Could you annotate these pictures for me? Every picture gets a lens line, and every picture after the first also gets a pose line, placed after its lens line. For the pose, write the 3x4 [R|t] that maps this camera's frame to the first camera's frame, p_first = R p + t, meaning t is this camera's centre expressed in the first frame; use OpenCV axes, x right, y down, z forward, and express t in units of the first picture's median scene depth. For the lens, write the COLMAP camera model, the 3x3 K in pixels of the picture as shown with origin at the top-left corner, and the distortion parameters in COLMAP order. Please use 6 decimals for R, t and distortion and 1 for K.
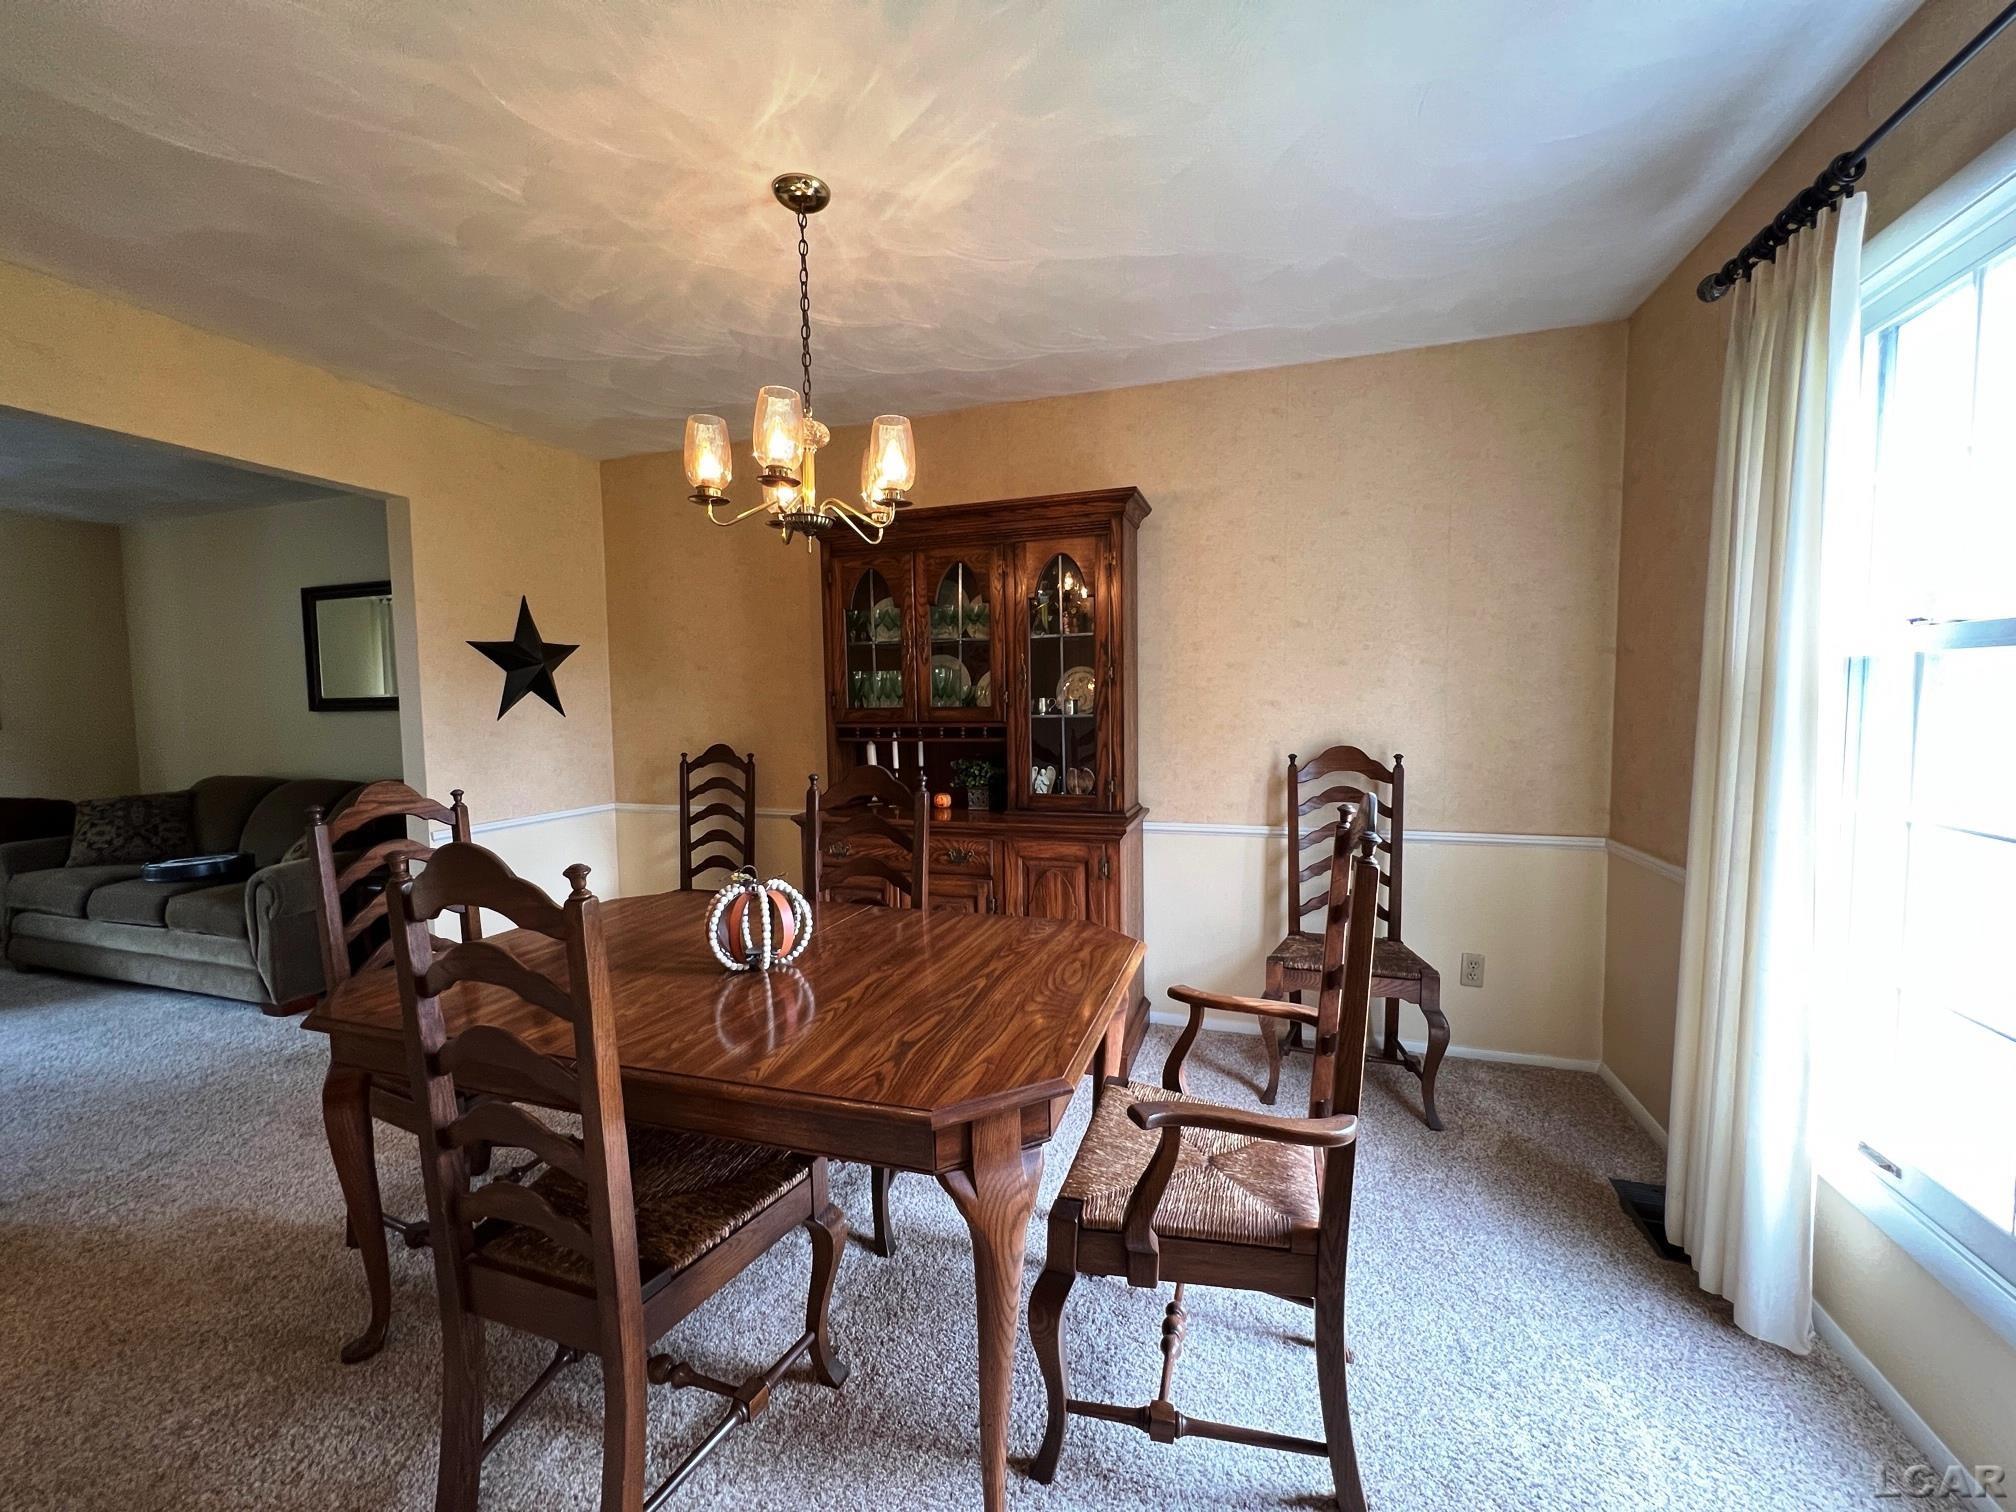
lens RADIAL K [[801.8, 0, 1008.2], [0, 801.8, 757.3], [0, 0, 1]] dist [-0.000170, -0.000028]
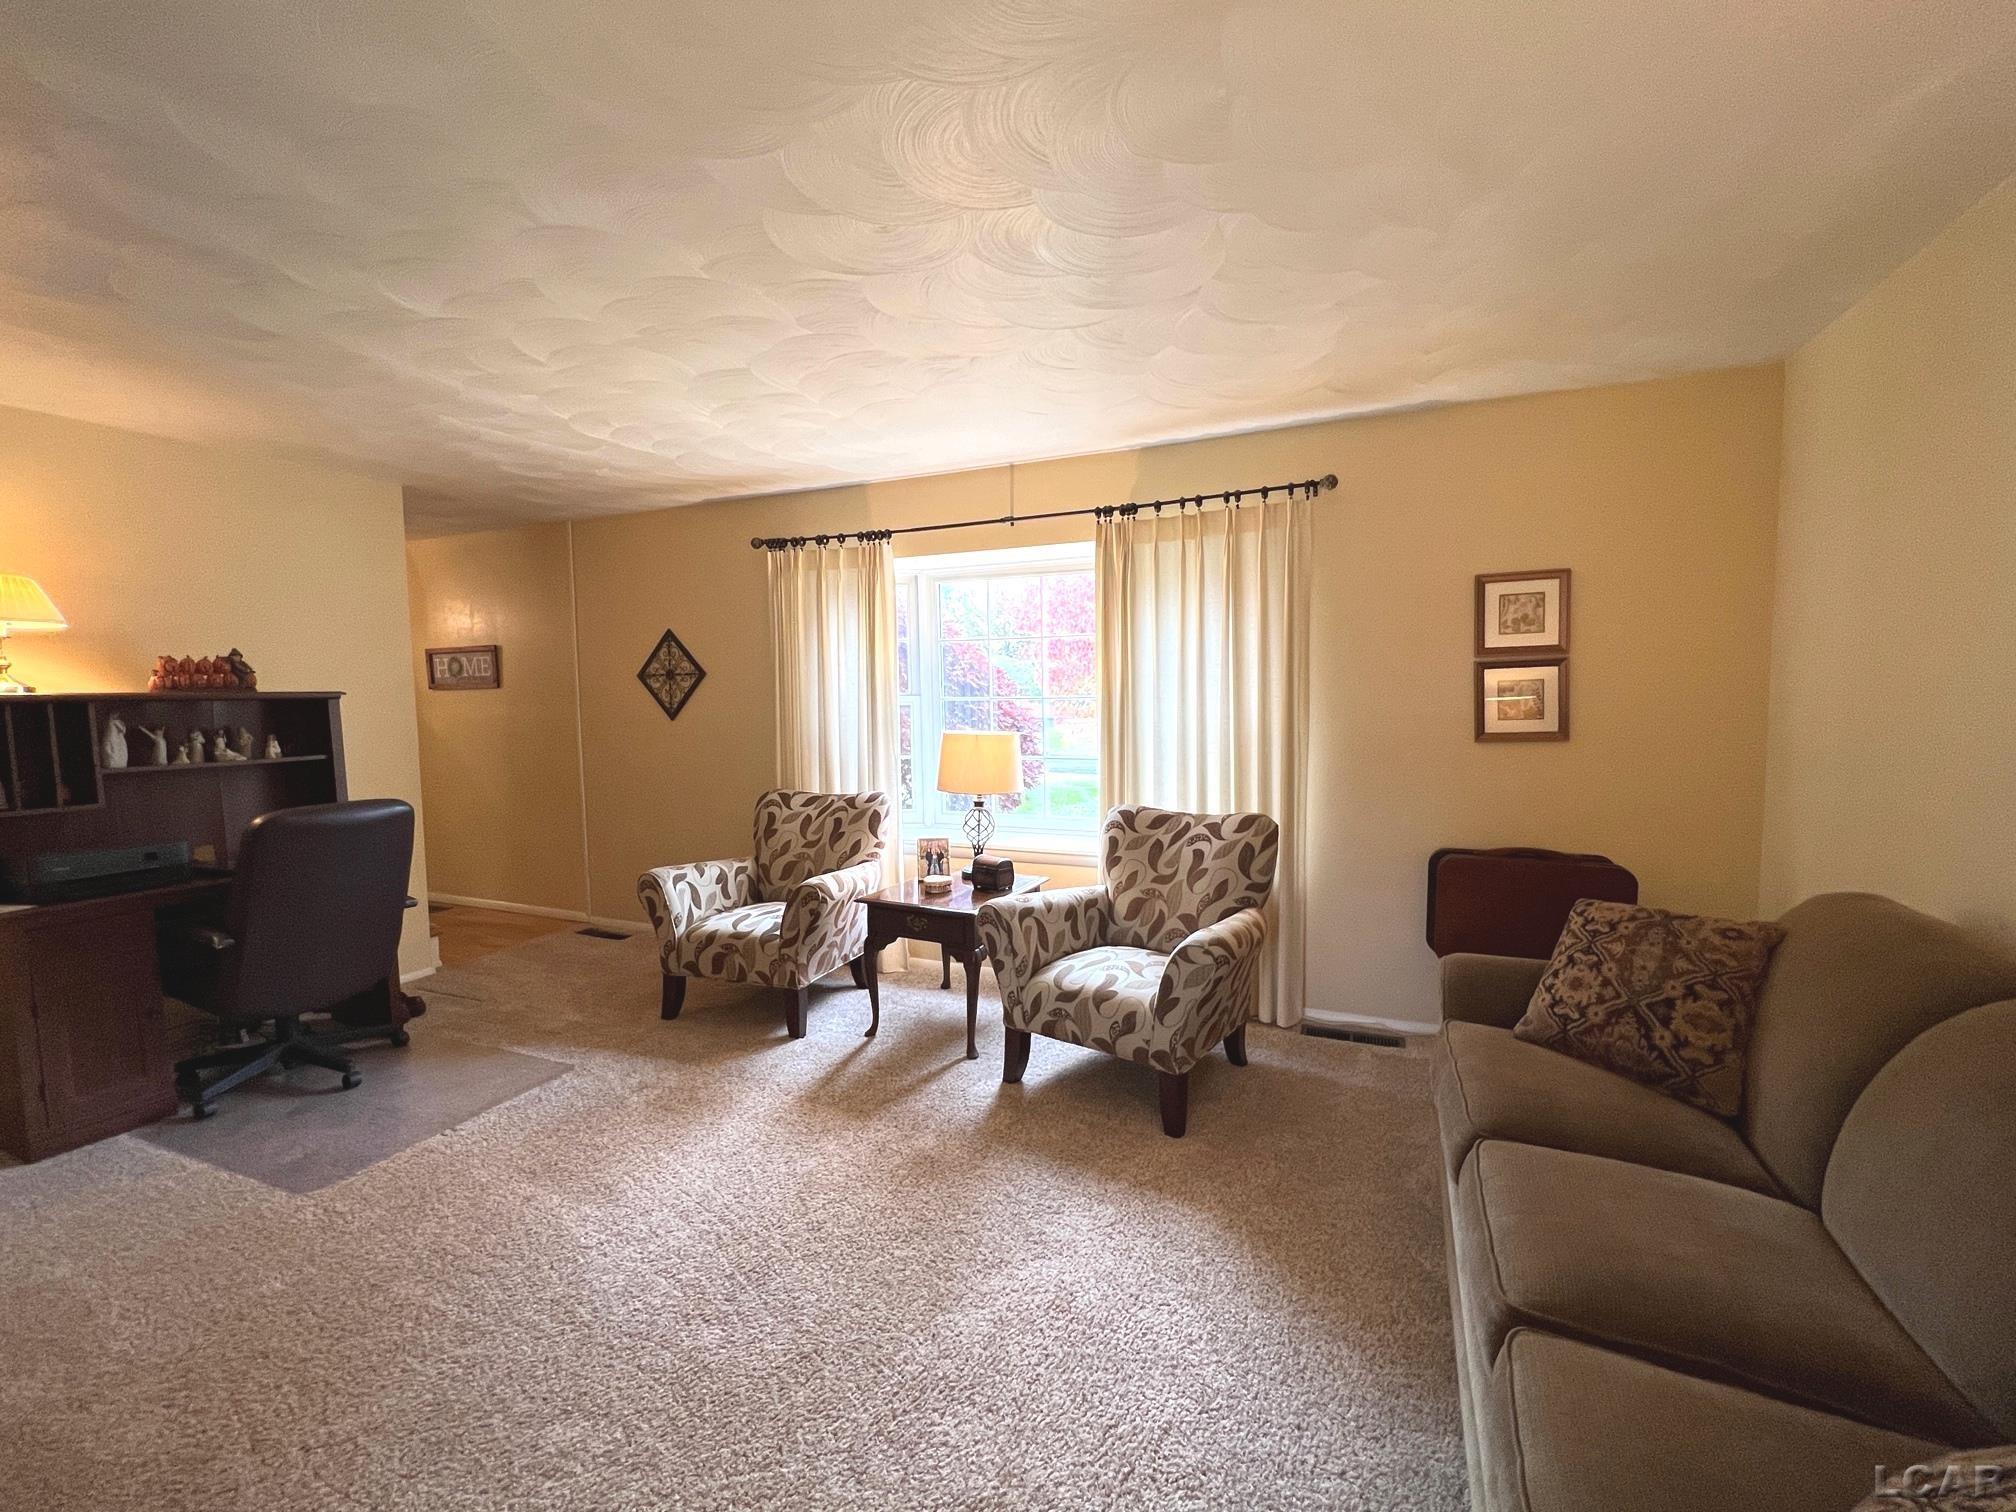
lens RADIAL K [[877.7, 0, 1007.1], [0, 877.7, 759.1], [0, 0, 1]] dist [0.000500, 0.000036]
pose [[-0.092741, 0.087327, -0.991853, -0.588212], [-0.066408, 0.993386, 0.093671, -0.062362], [0.993473, 0.074554, -0.086329, 0.690012]]
